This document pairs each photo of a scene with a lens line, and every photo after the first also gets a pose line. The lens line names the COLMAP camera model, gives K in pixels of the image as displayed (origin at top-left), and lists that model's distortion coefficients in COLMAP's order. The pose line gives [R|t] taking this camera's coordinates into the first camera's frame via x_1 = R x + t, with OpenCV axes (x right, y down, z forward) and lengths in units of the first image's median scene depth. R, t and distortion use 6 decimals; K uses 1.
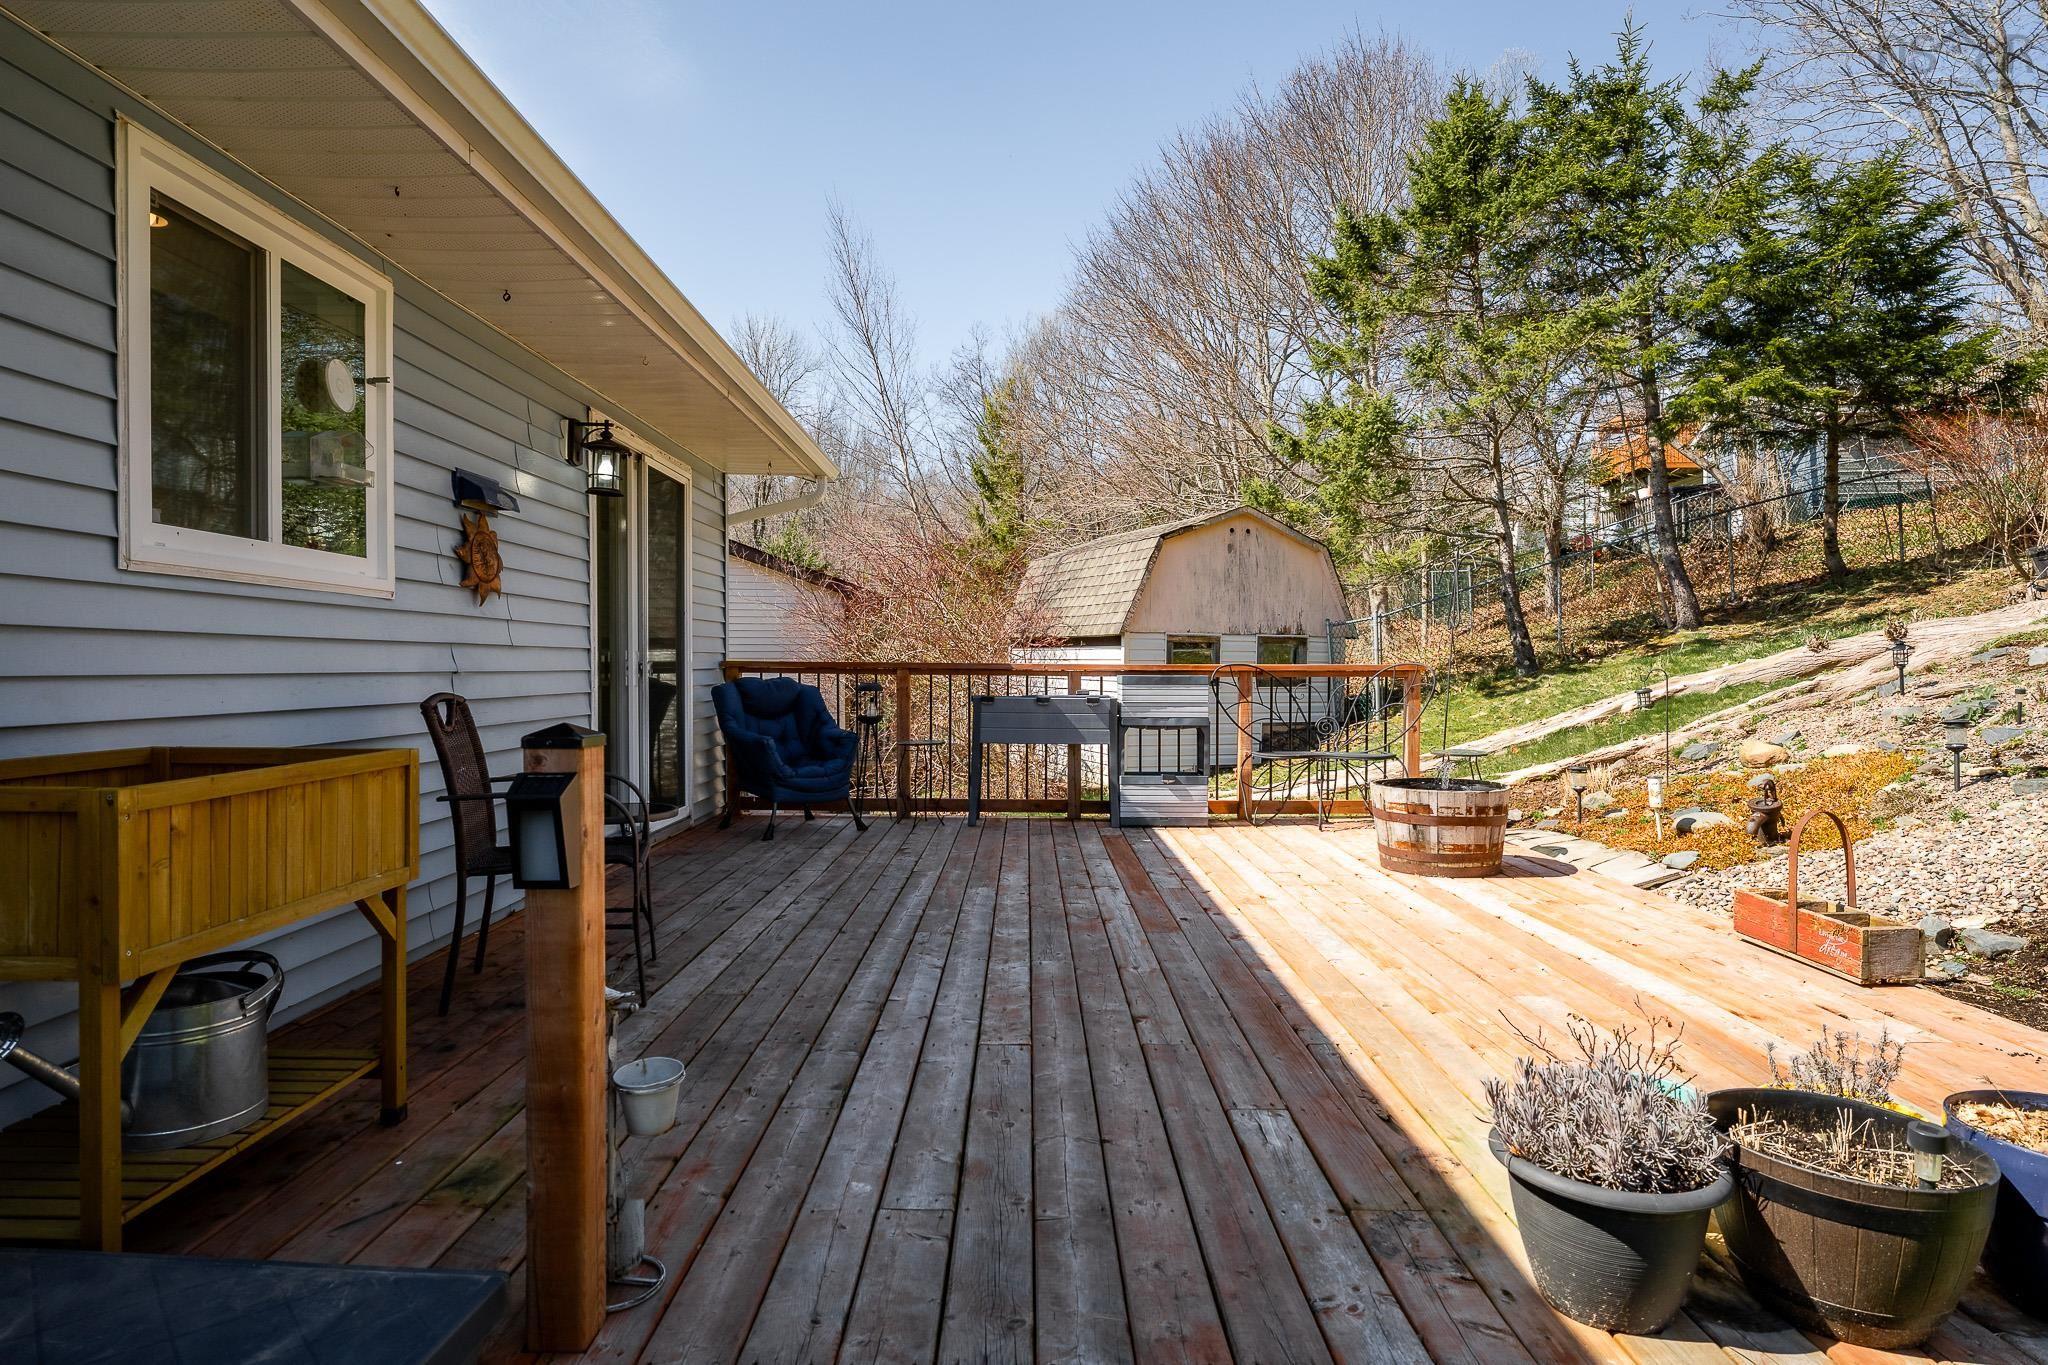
lens RADIAL K [[1079.8, 0, 1005.3], [0, 1079.8, 680.1], [0, 0, 1]] dist [-0.010266, -0.002166]
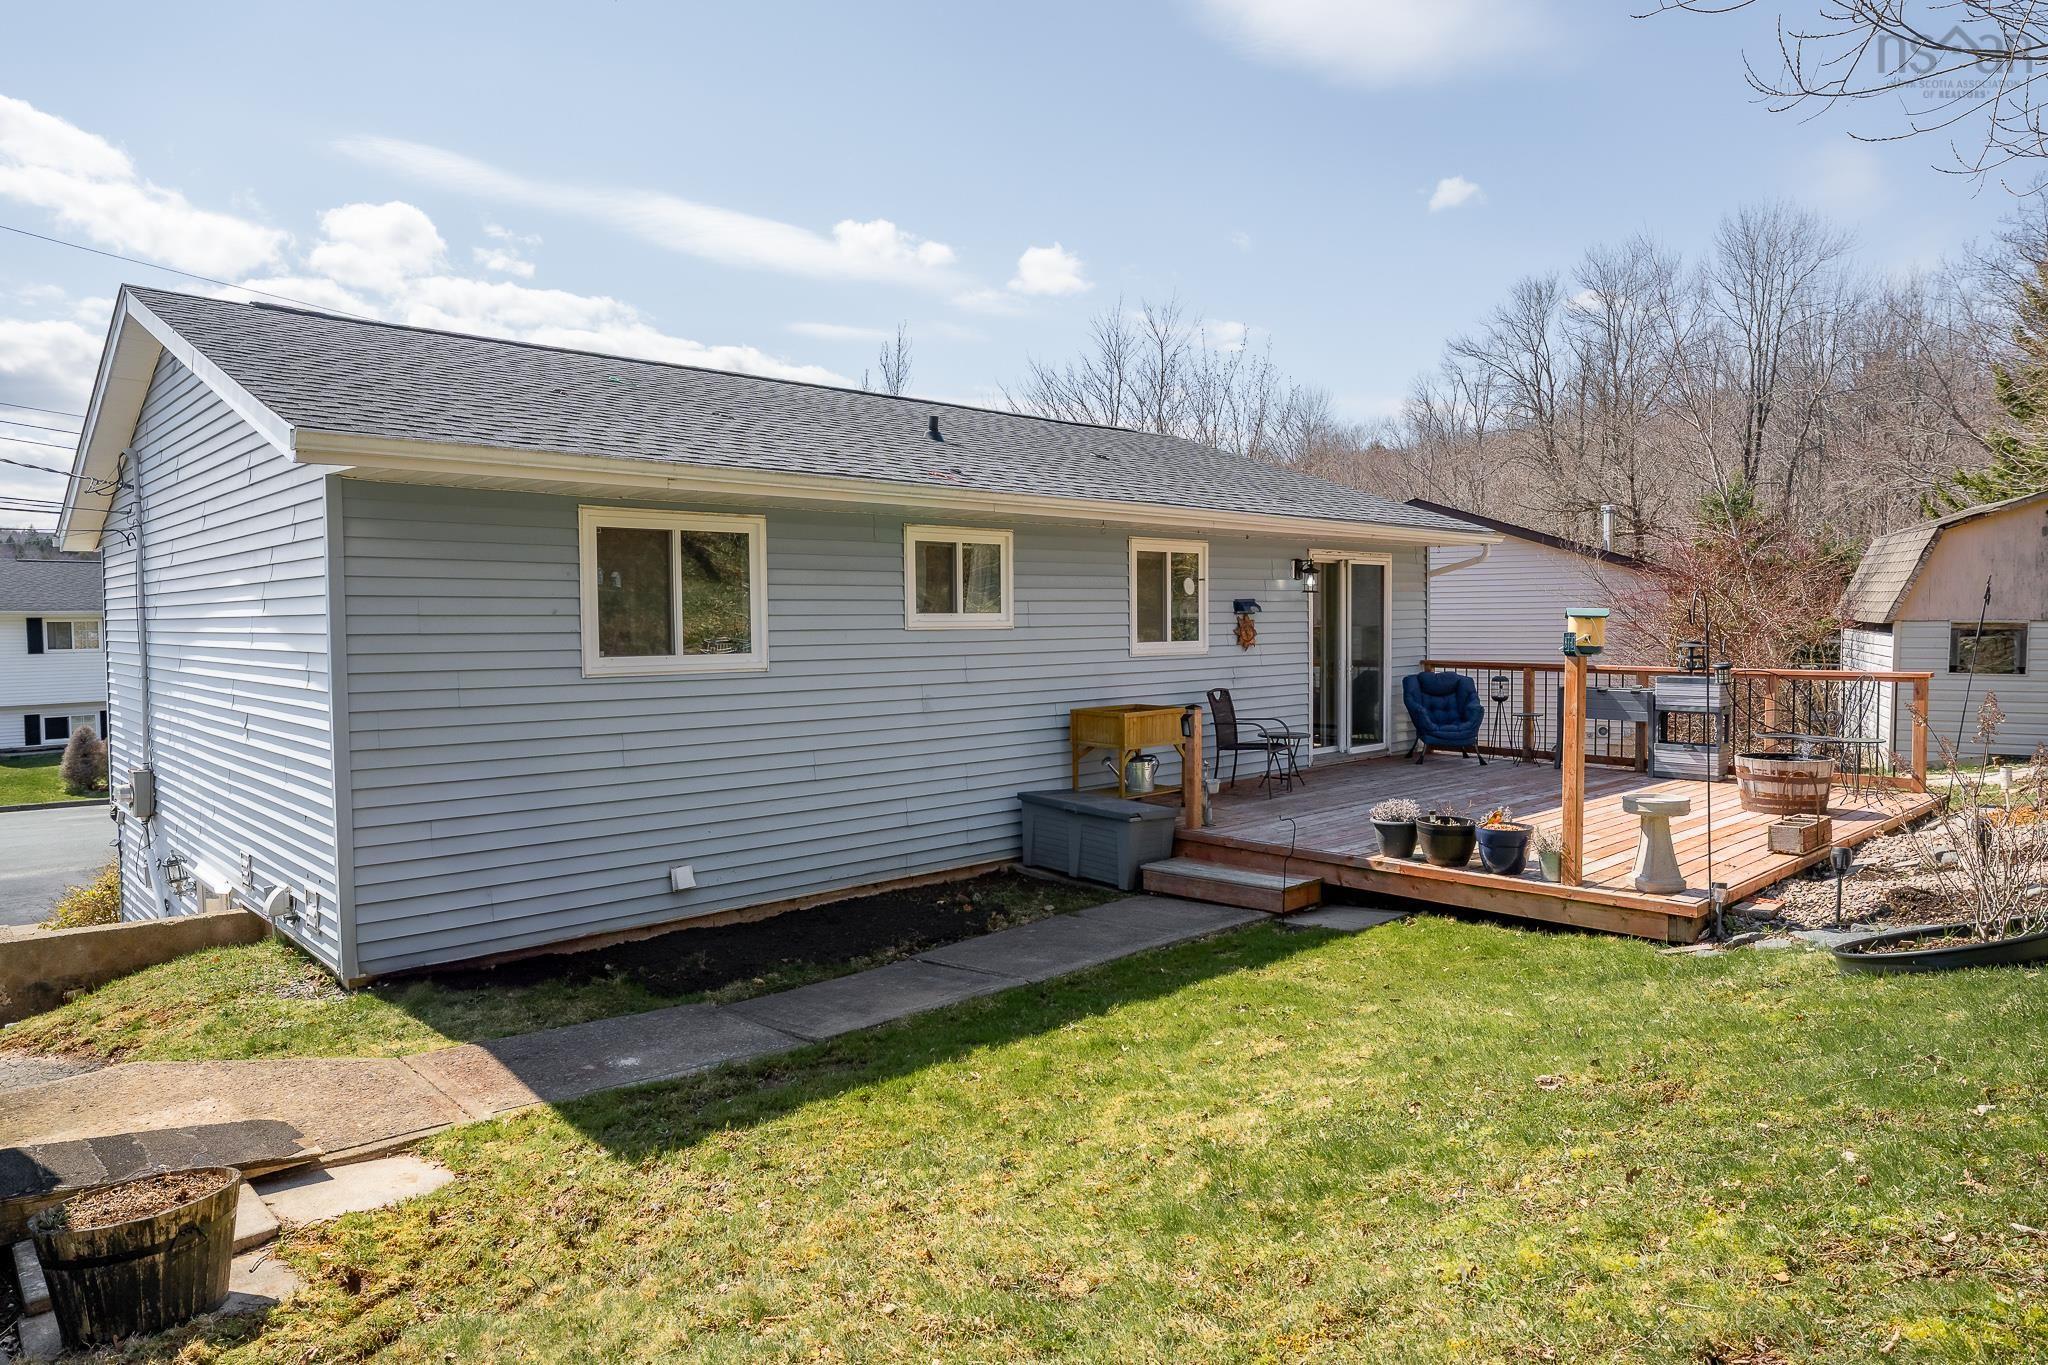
lens RADIAL K [[1251.9, 0, 1027.0], [0, 1251.9, 678.7], [0, 0, 1]] dist [-0.001421, -0.000569]
pose [[0.691573, 0.028961, -0.721726, 1.004145], [0.002029, 0.999114, 0.042036, -0.100987], [0.722304, -0.030535, 0.690902, -1.100919]]
